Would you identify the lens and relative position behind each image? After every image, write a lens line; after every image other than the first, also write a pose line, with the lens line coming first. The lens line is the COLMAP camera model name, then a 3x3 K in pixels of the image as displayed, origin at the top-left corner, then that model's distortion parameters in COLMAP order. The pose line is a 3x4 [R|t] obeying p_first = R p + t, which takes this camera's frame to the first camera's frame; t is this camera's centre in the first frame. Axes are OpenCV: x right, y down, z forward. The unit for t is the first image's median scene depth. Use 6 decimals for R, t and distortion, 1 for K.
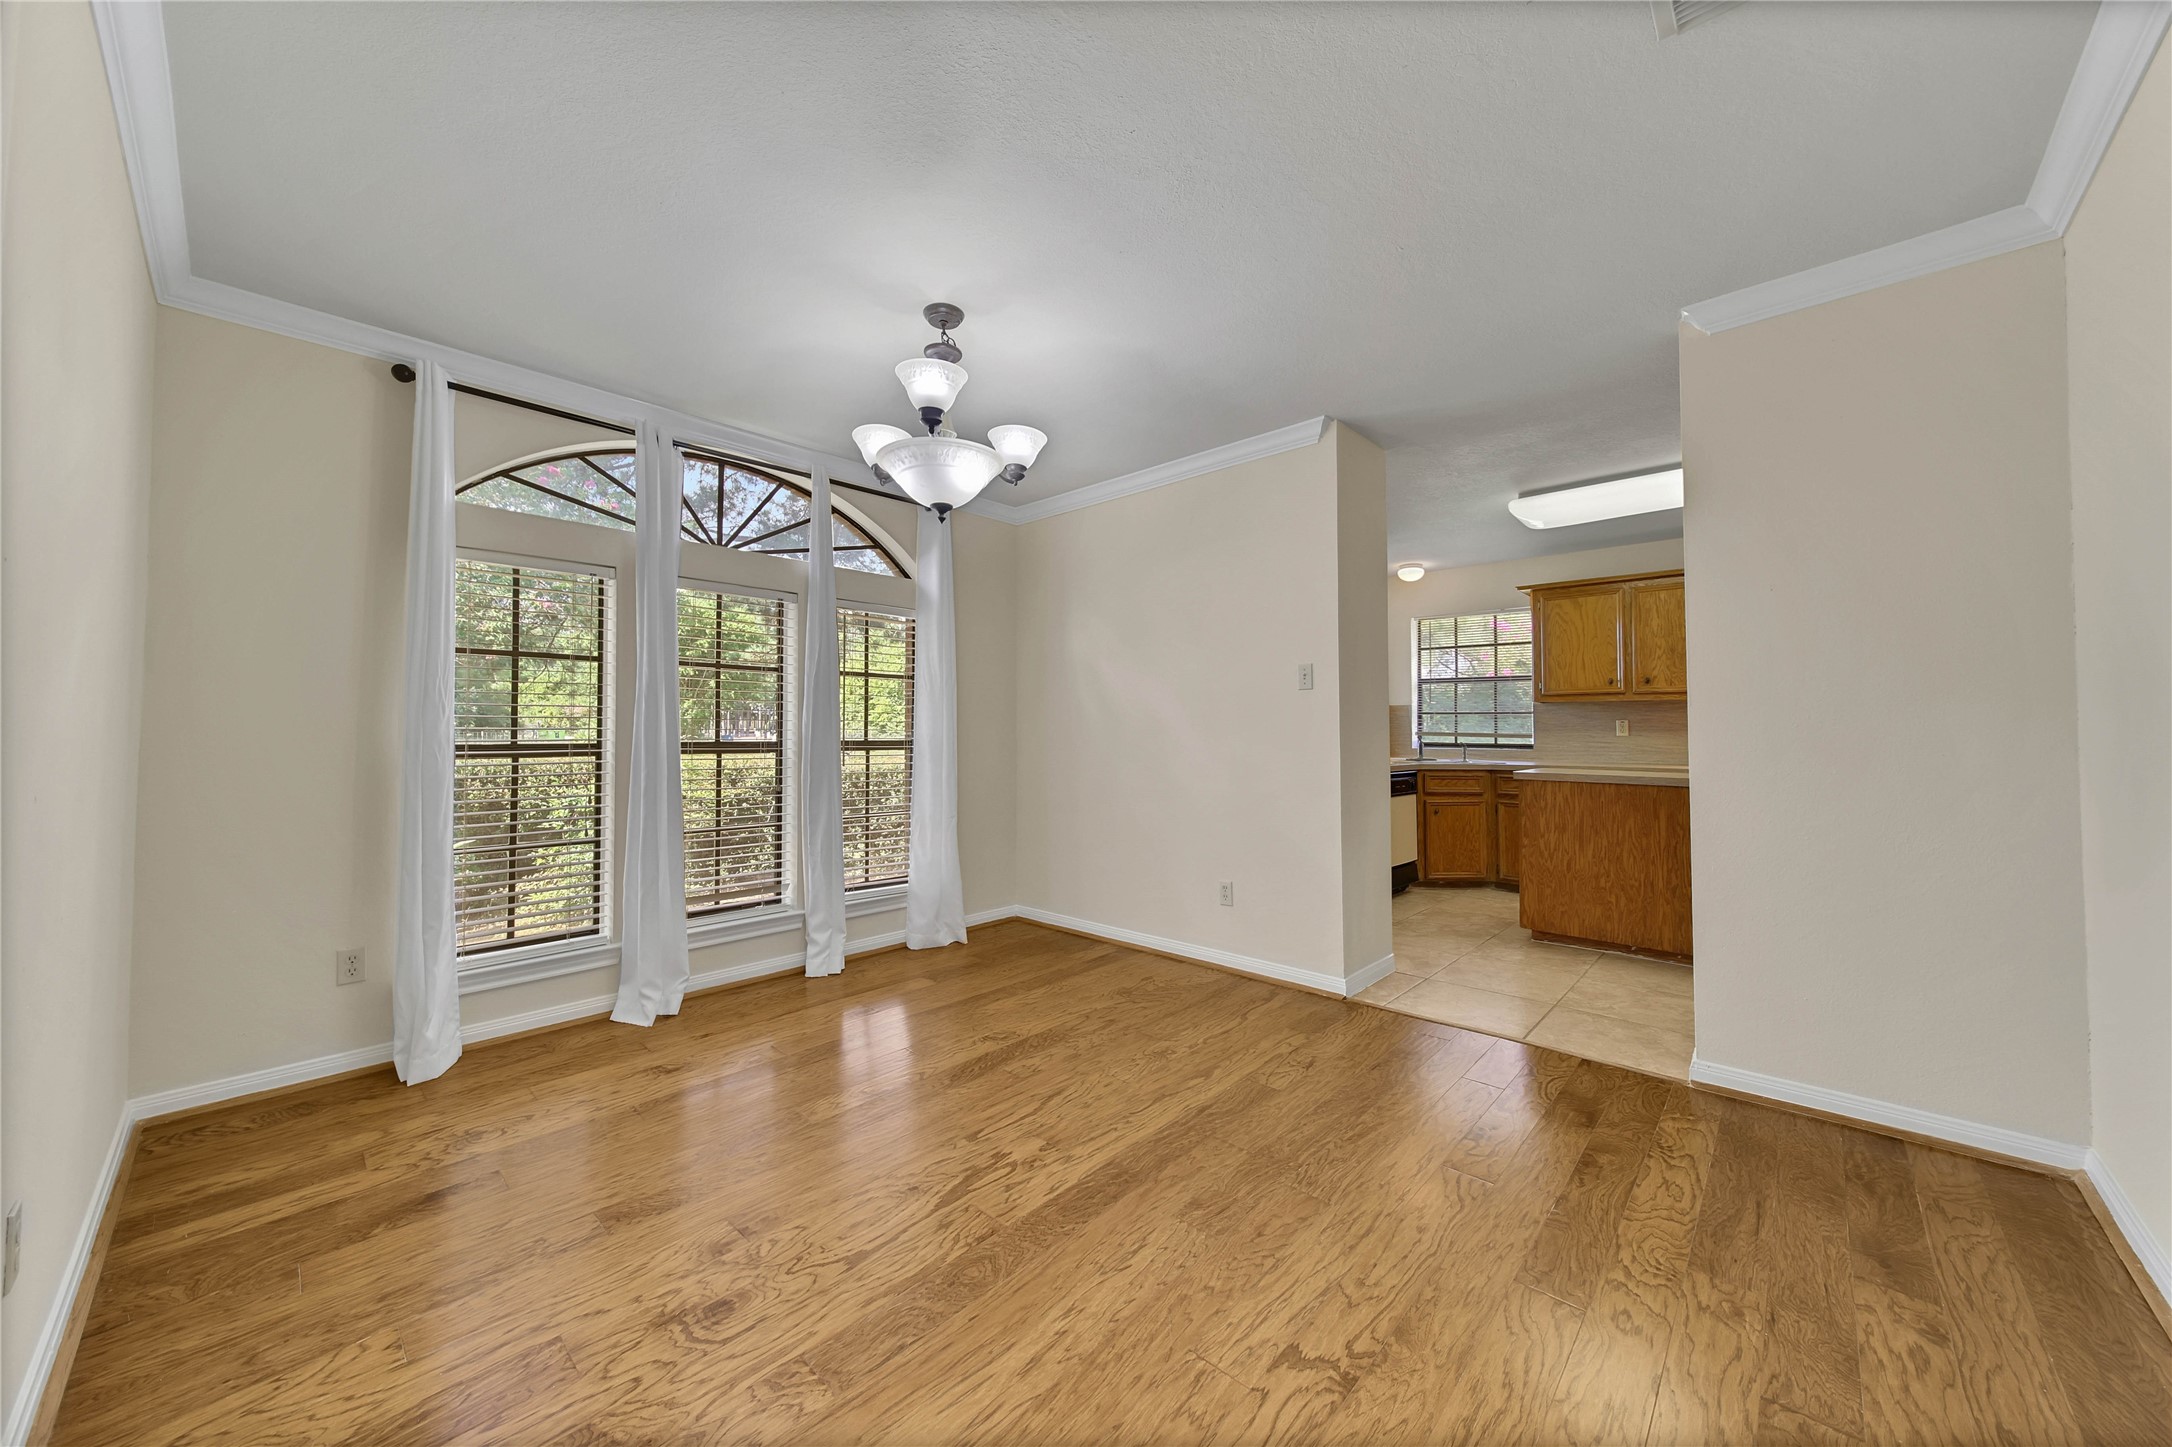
lens RADIAL K [[785.8, 0, 1094.8], [0, 785.8, 703.6], [0, 0, 1]] dist [-0.010642, -0.000044]
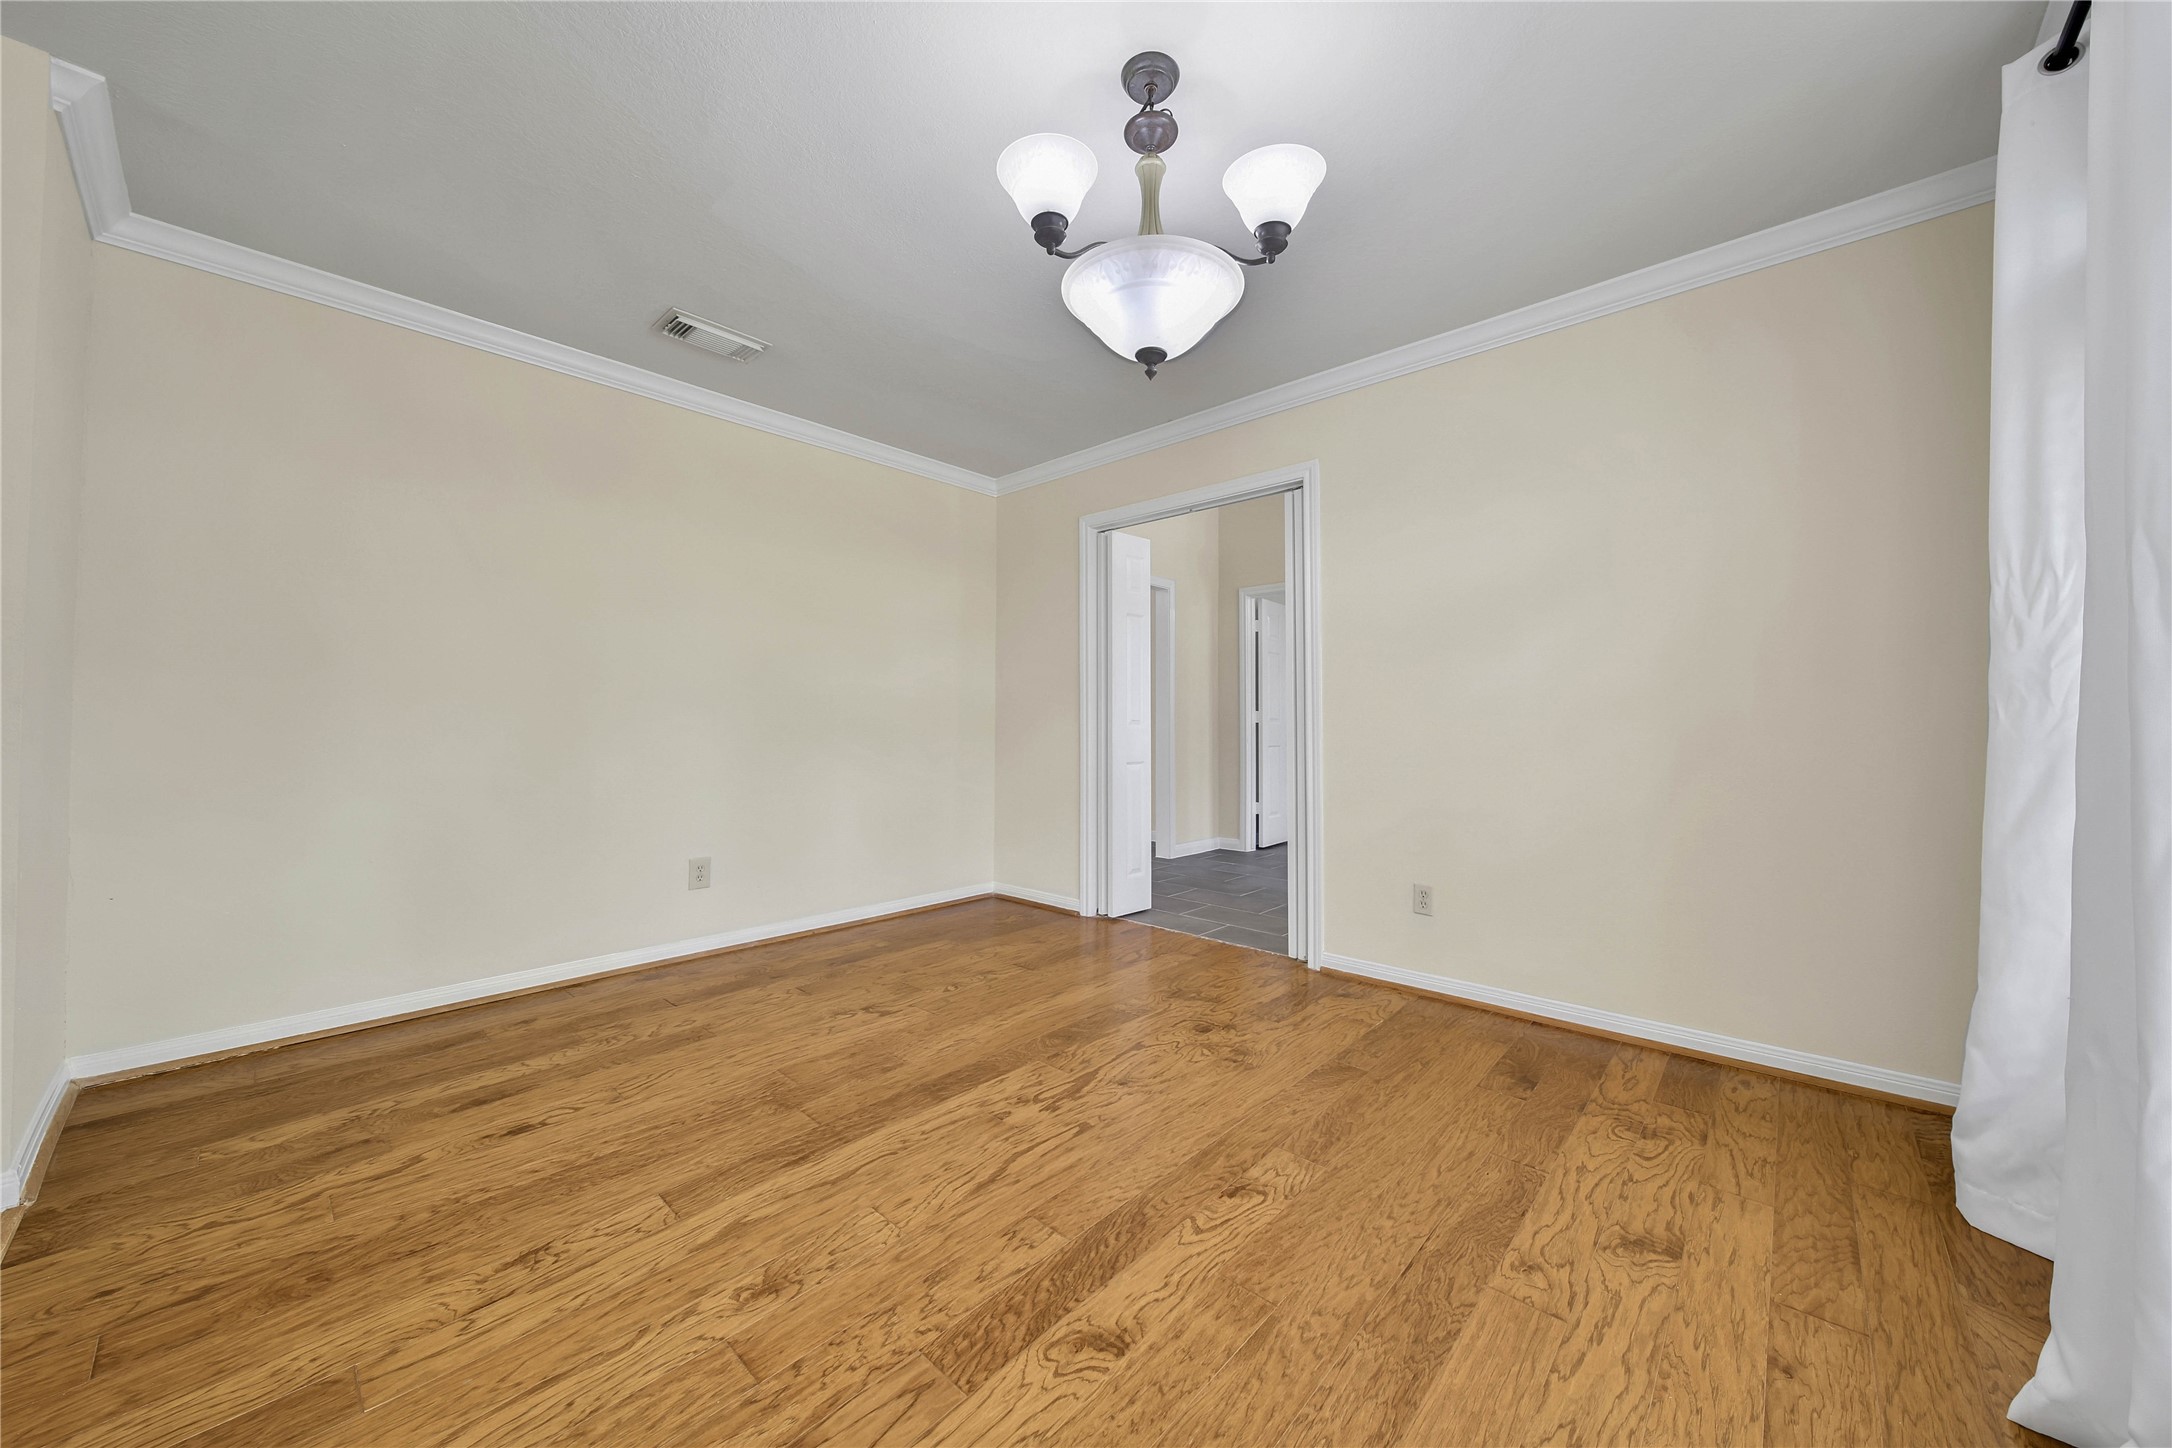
lens RADIAL K [[785.8, 0, 1094.8], [0, 785.8, 704.1], [0, 0, 1]] dist [-0.010642, -0.000044]
pose [[-0.999916, -0.000438, -0.012955, -0.163694], [0.000335, 0.998225, -0.059558, 0.123838], [0.012958, -0.059558, -0.998141, 2.025460]]
